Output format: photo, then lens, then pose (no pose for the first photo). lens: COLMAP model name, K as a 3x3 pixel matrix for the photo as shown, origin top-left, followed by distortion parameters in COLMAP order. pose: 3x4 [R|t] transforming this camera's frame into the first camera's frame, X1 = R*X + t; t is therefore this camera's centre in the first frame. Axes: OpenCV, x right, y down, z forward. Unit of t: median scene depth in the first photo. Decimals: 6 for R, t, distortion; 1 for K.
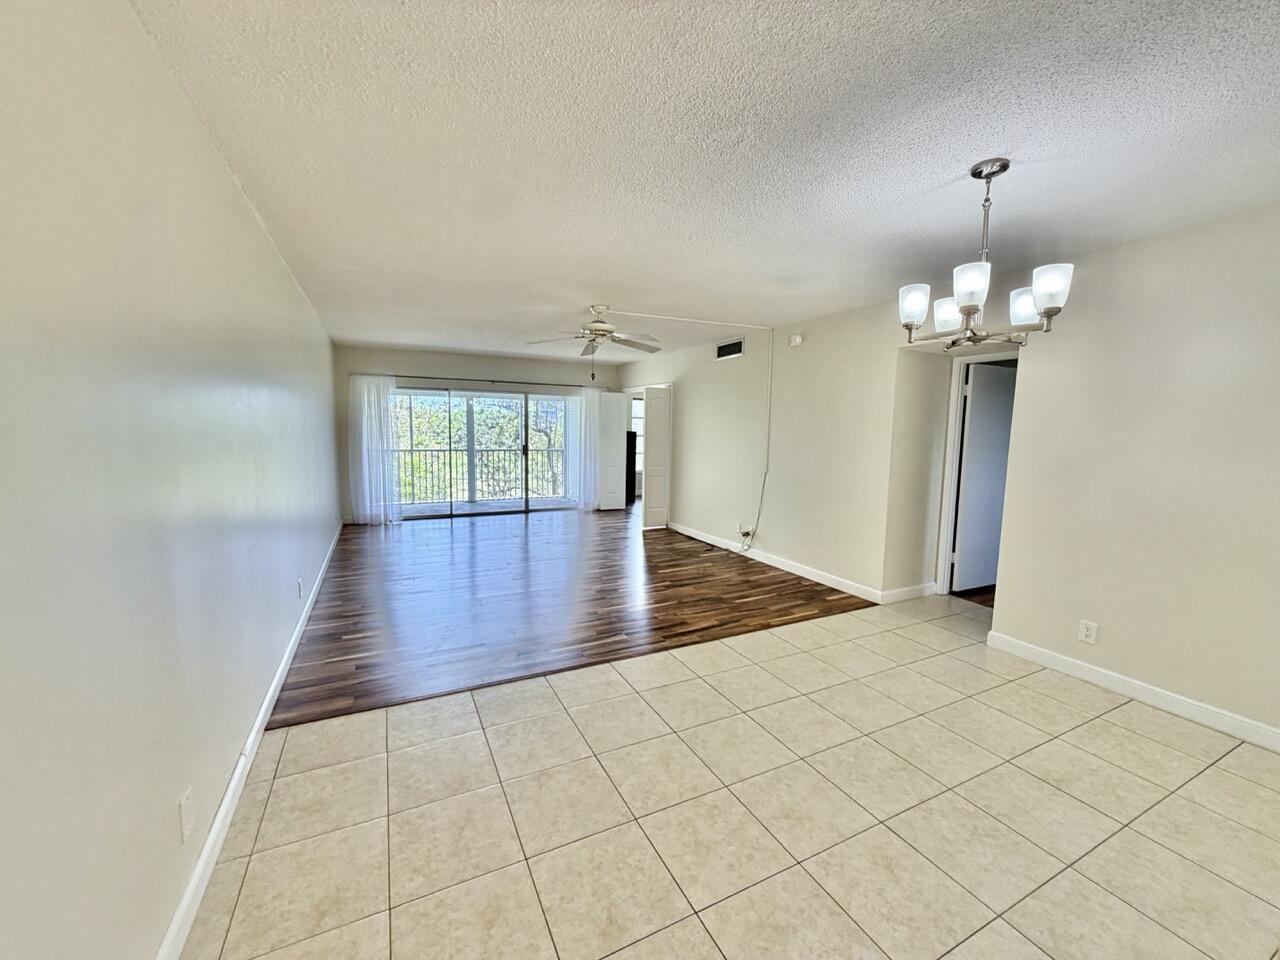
lens RADIAL K [[508.9, 0, 638.3], [0, 508.9, 479.2], [0, 0, 1]] dist [0.000874, -0.000206]
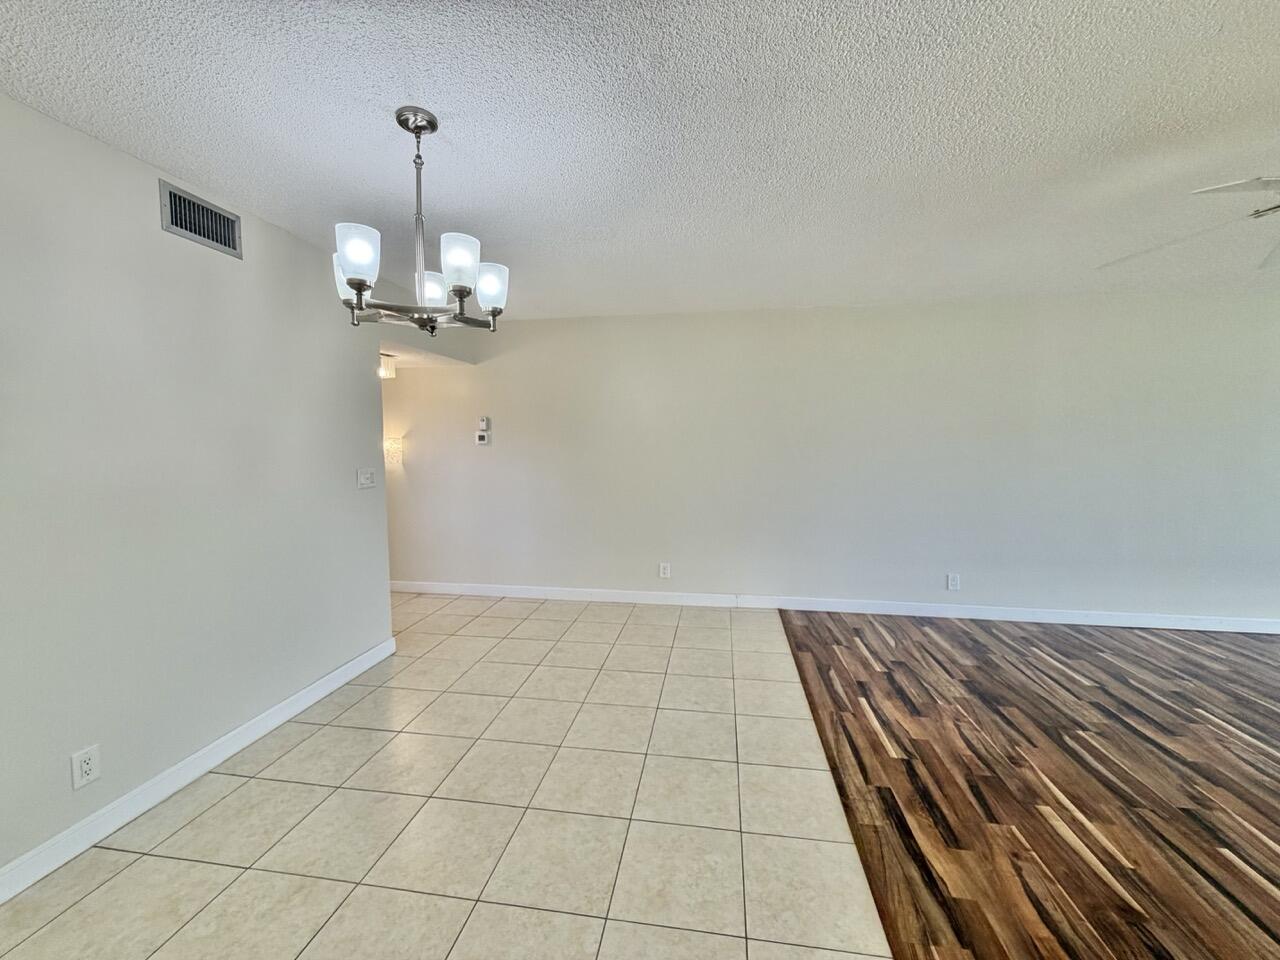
lens RADIAL K [[508.9, 0, 641.0], [0, 508.9, 479.8], [0, 0, 1]] dist [0.000874, -0.000206]
pose [[-0.578892, 0.042221, -0.814310, 0.679064], [-0.088608, 0.989487, 0.114295, -0.084160], [0.810576, 0.138319, -0.569065, 1.065540]]
